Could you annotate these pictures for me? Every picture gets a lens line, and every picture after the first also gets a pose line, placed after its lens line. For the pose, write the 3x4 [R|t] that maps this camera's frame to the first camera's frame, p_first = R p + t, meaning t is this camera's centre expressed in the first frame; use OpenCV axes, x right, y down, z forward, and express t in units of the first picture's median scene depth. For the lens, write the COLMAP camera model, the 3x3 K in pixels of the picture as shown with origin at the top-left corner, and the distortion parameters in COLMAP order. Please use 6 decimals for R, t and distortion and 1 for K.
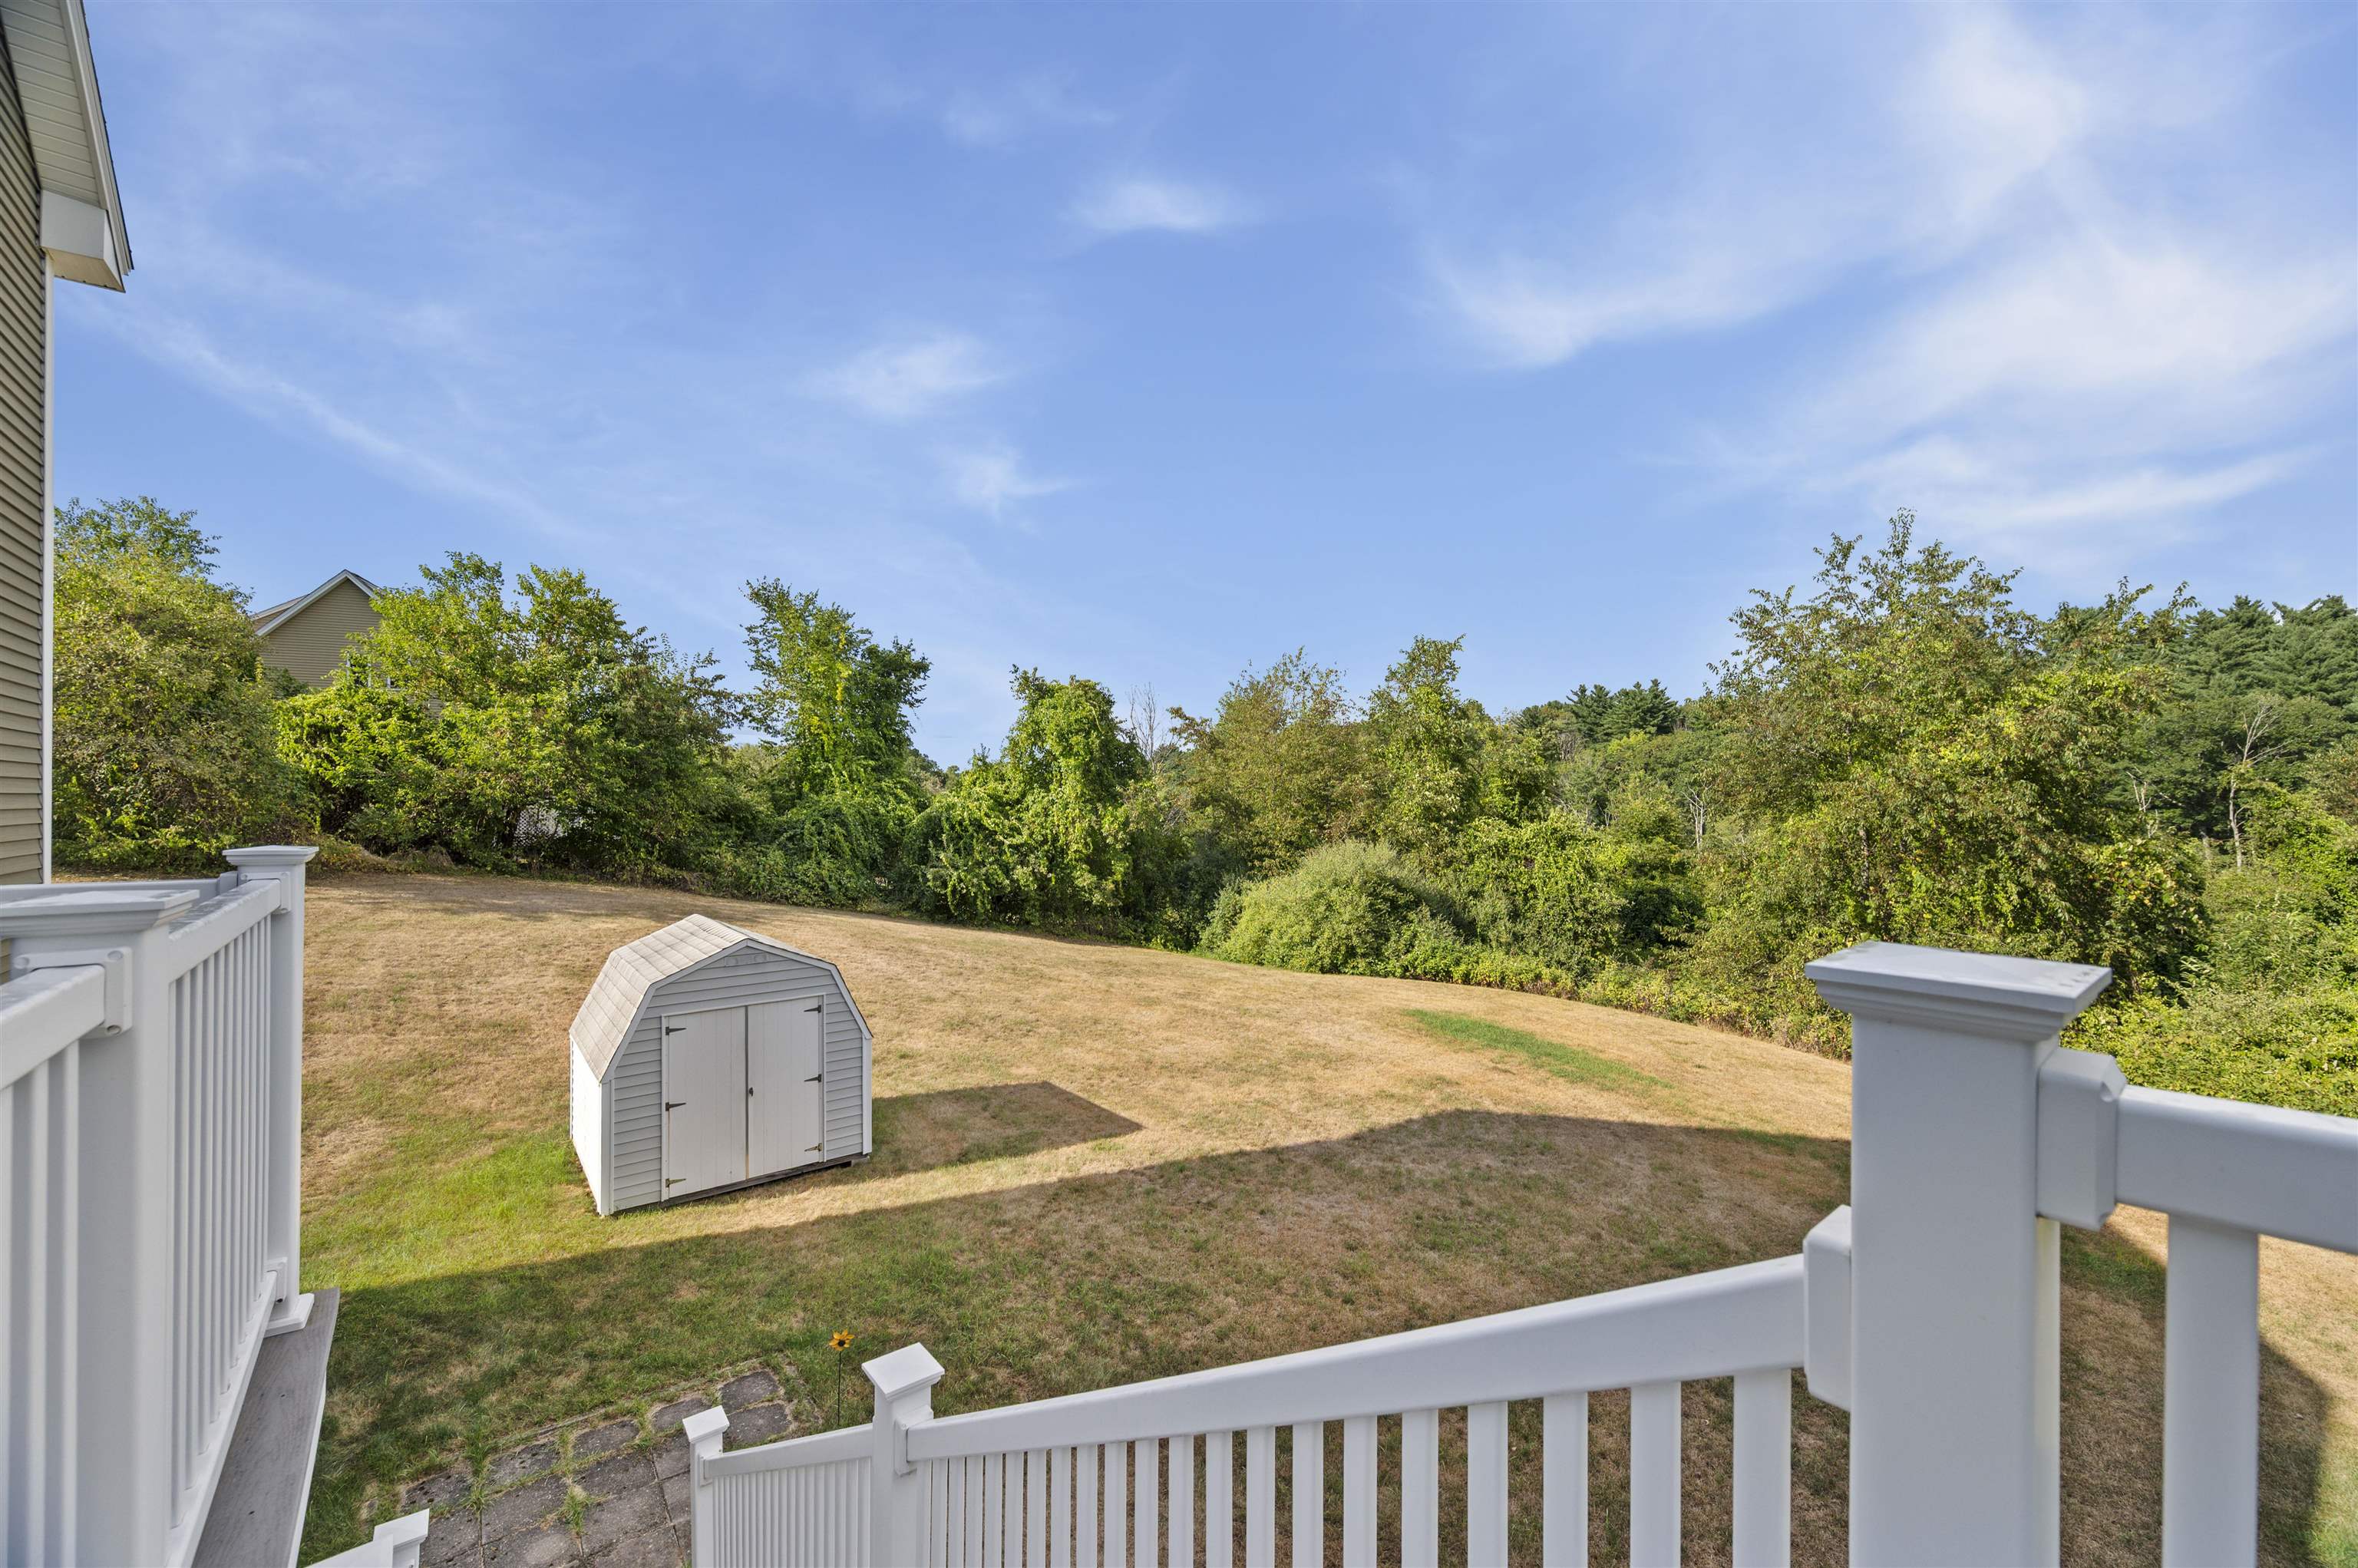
lens RADIAL K [[926.5, 0, 1179.0], [0, 926.5, 784.0], [0, 0, 1]] dist [0.000643, 0.000071]
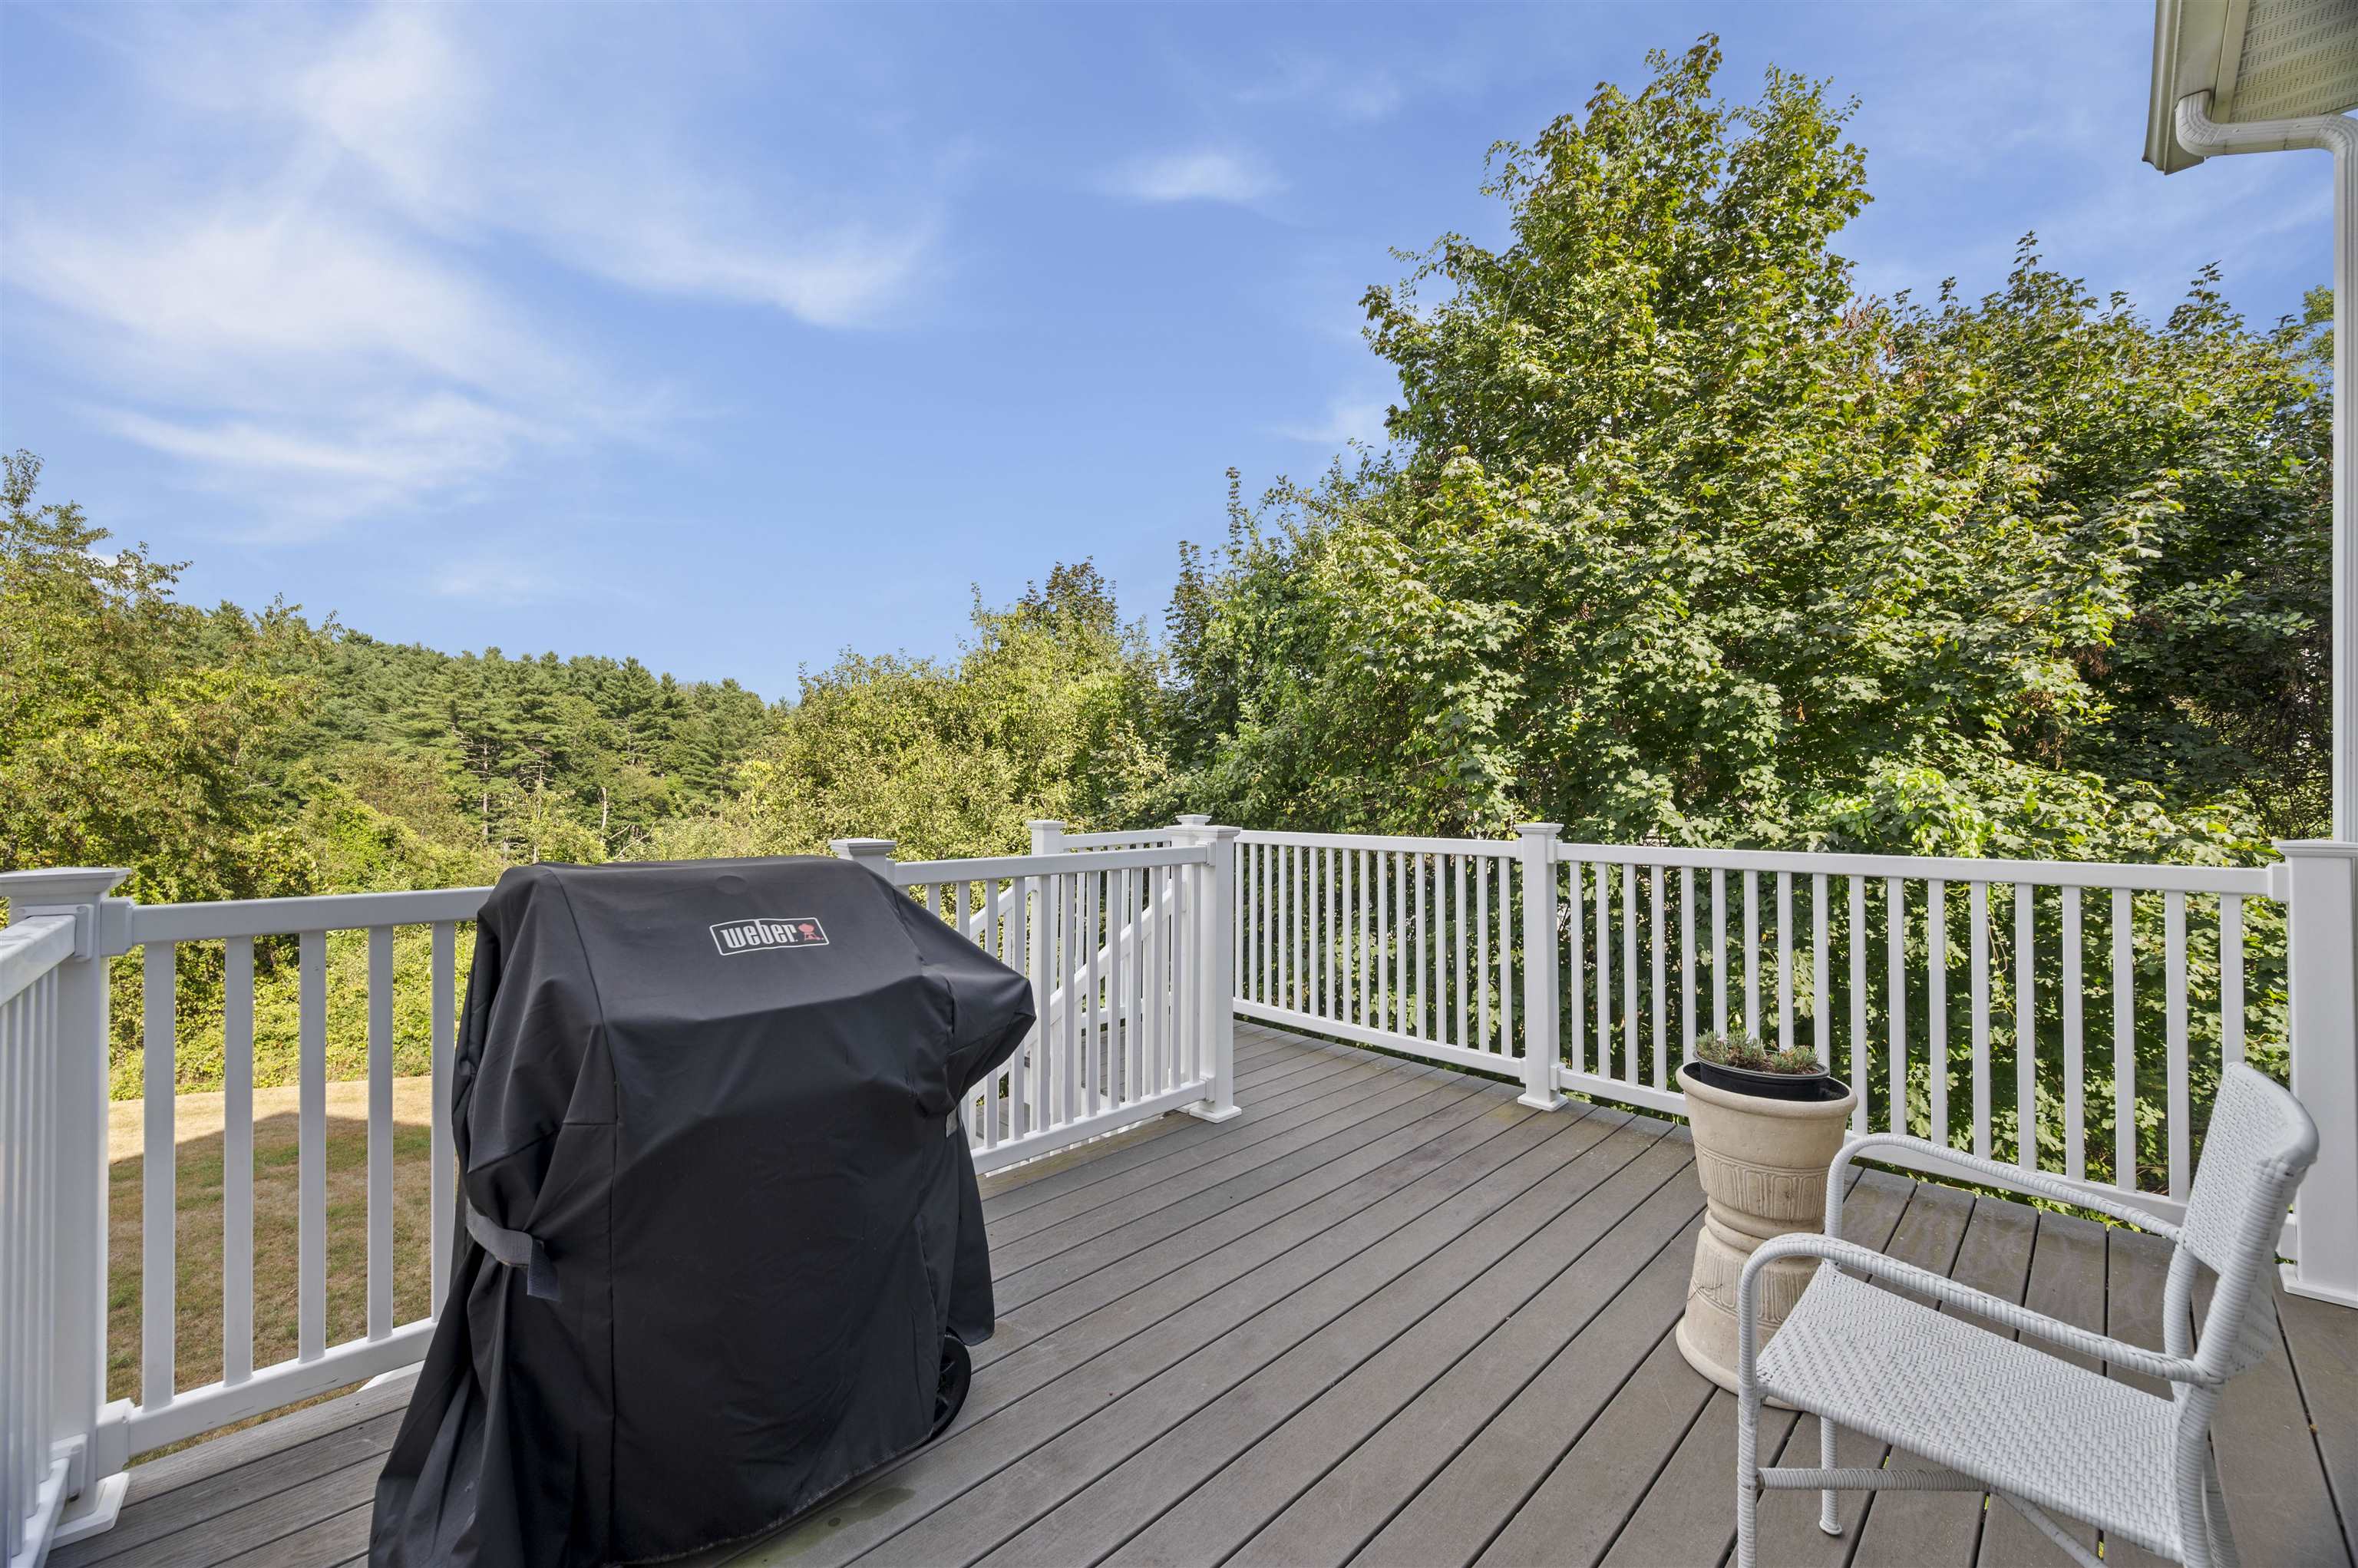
lens RADIAL K [[1010.3, 0, 1179.0], [0, 1010.3, 784.0], [0, 0, 1]] dist [-0.001728, -0.000069]
pose [[-0.088437, 0.006062, 0.996063, -0.321535], [-0.014482, 0.999868, -0.007371, -0.000422], [-0.995977, -0.015076, -0.088337, 0.034820]]
